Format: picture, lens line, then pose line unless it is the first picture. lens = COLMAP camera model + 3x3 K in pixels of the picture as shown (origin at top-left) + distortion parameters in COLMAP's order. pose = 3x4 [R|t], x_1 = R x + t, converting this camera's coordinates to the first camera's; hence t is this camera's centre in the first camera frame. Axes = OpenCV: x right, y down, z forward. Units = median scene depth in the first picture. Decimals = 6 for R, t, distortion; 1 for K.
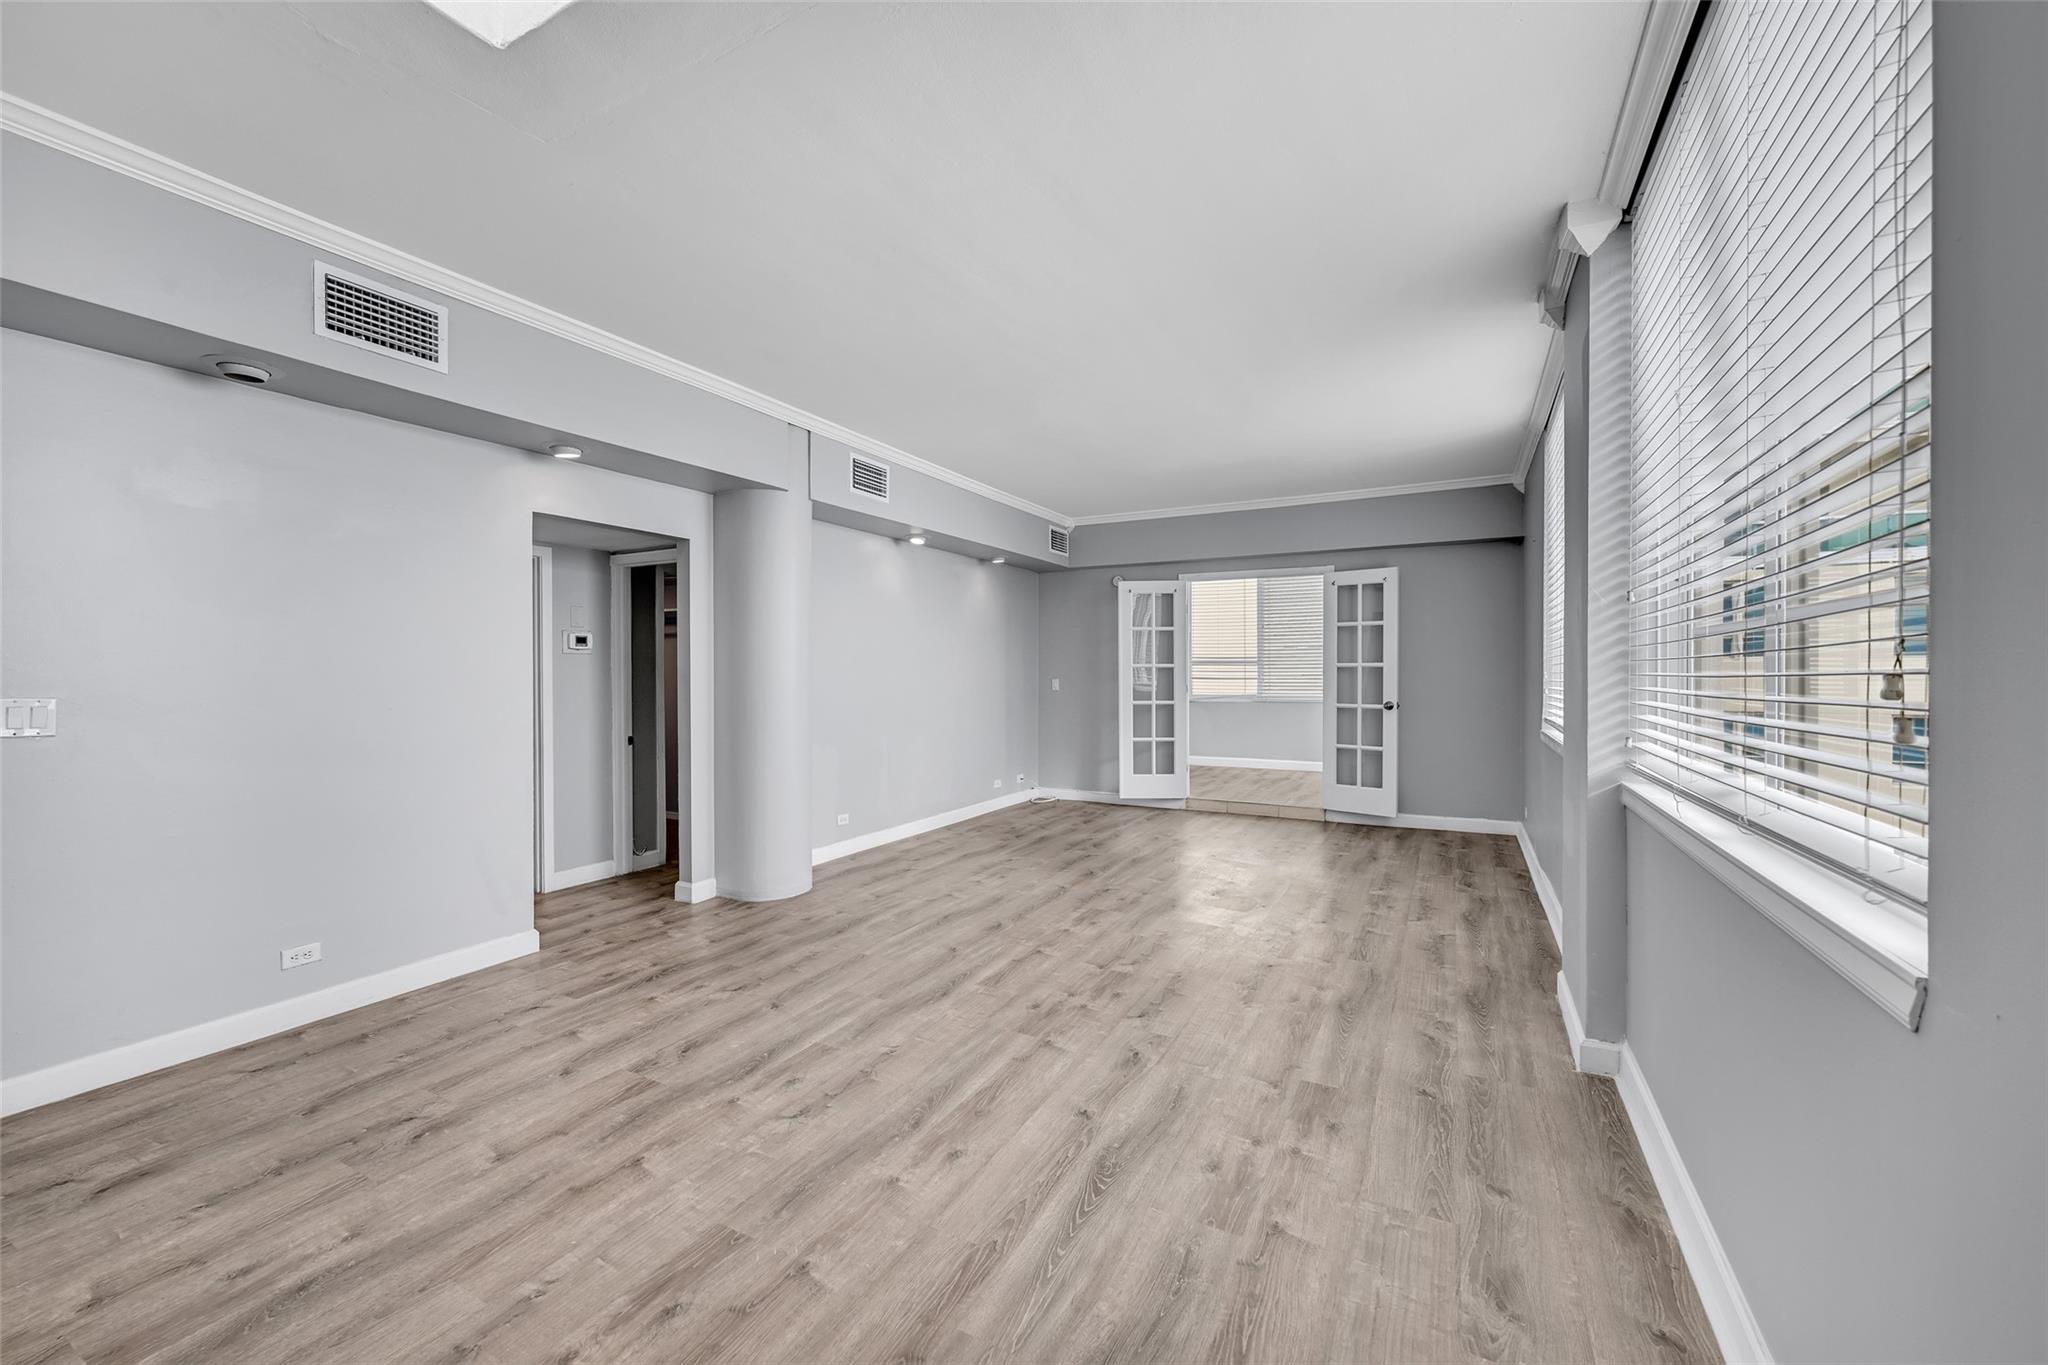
lens RADIAL K [[810.9, 0, 1025.1], [0, 810.9, 675.1], [0, 0, 1]] dist [-0.003114, 0.000030]
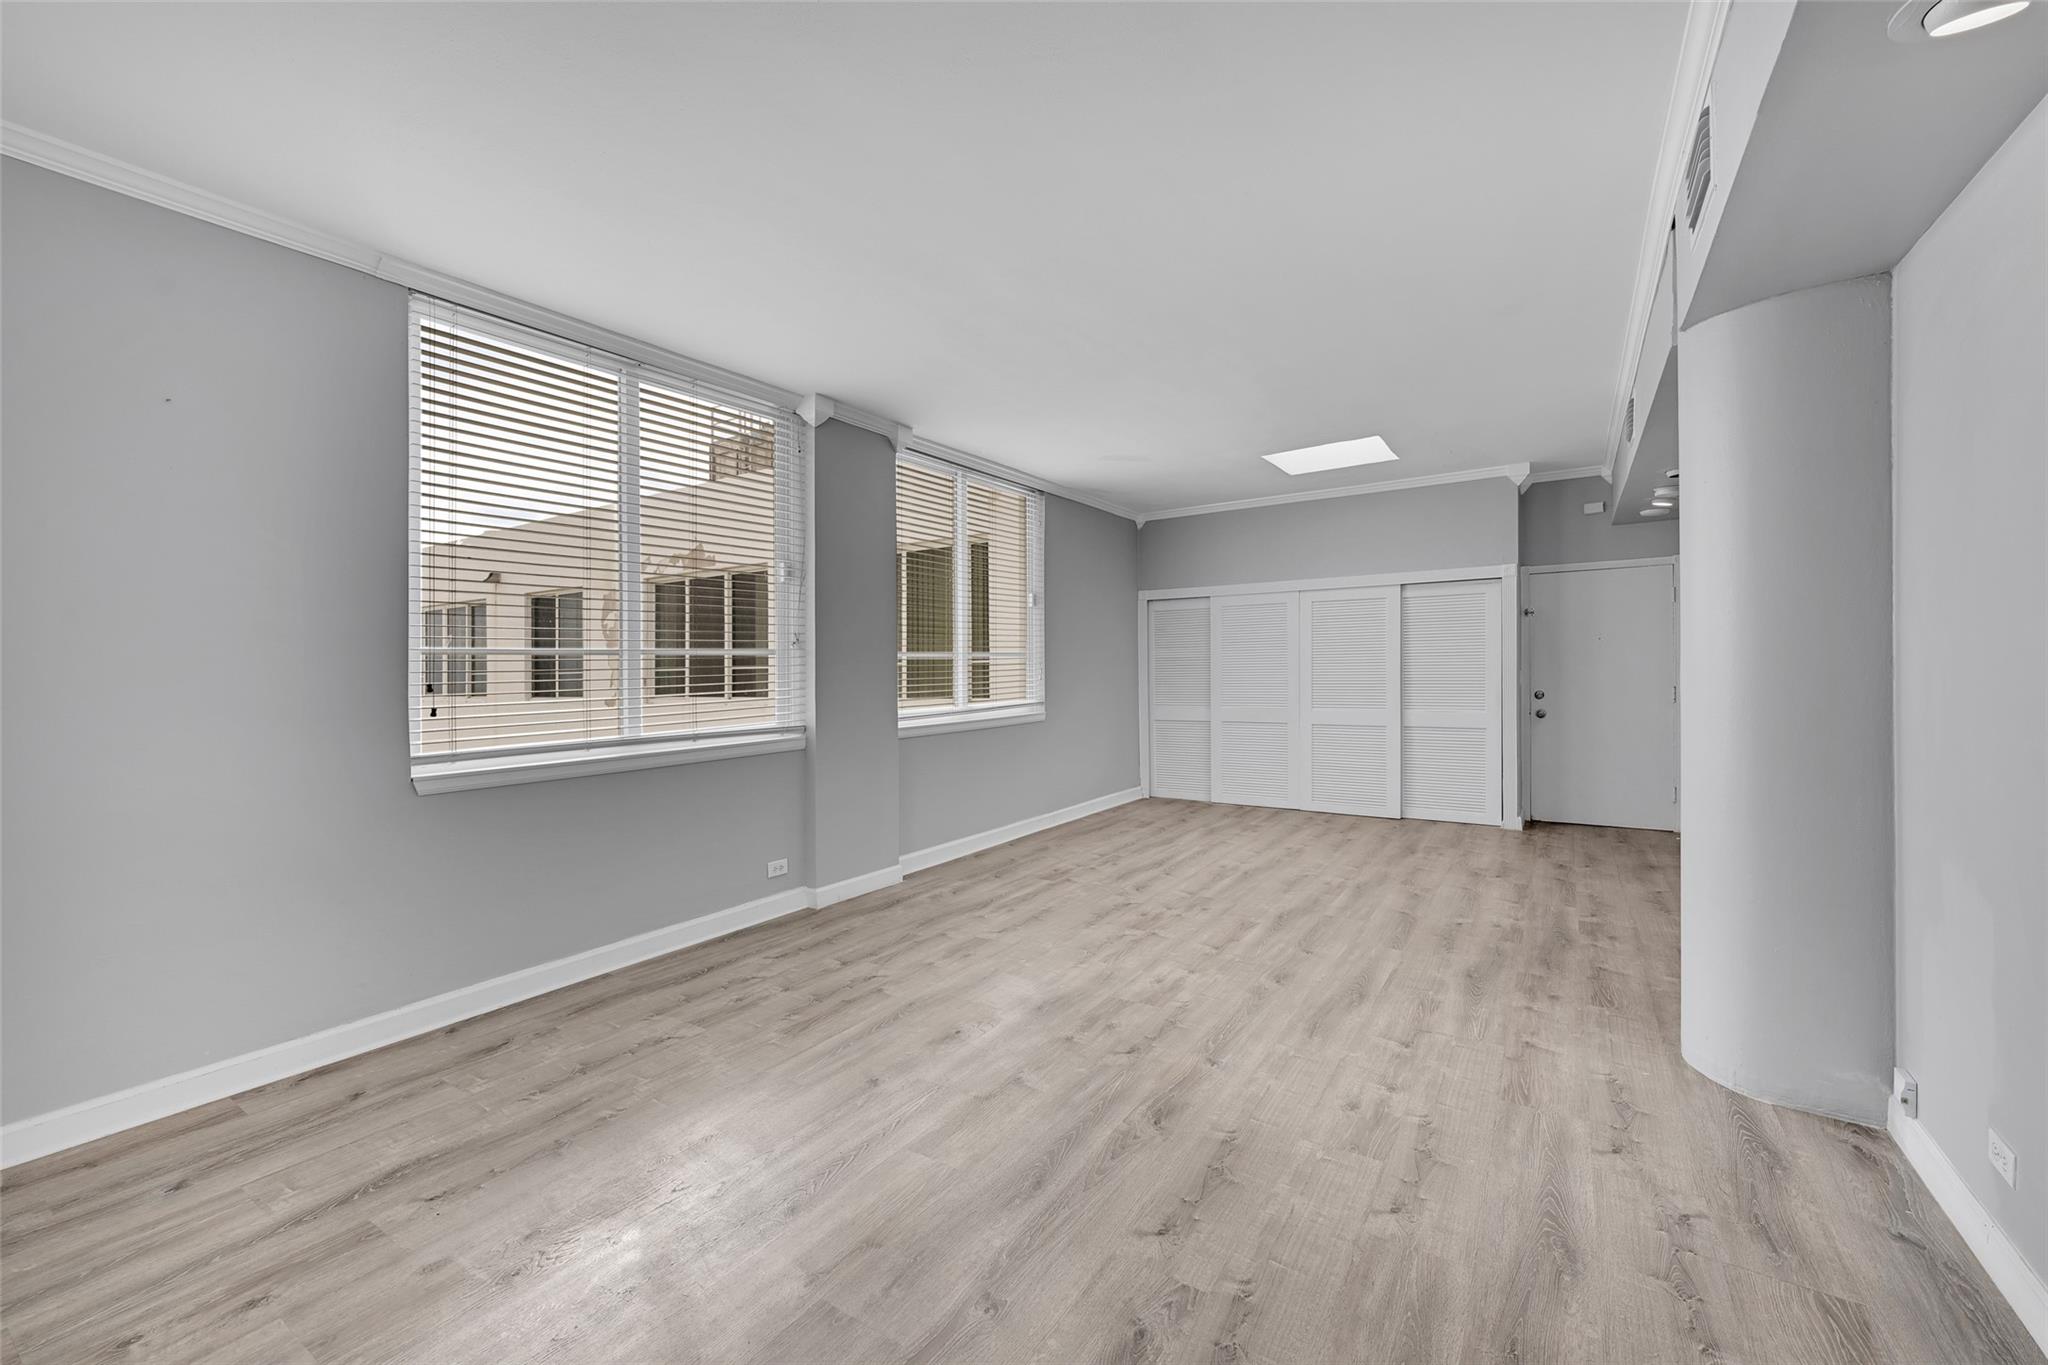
lens RADIAL K [[810.9, 0, 1016.0], [0, 810.9, 674.2], [0, 0, 1]] dist [-0.003114, 0.000030]
pose [[-0.994339, 0.015133, 0.105173, 0.150024], [0.016359, 0.999808, 0.010808, -0.007793], [-0.104990, 0.012467, -0.994395, 1.995362]]
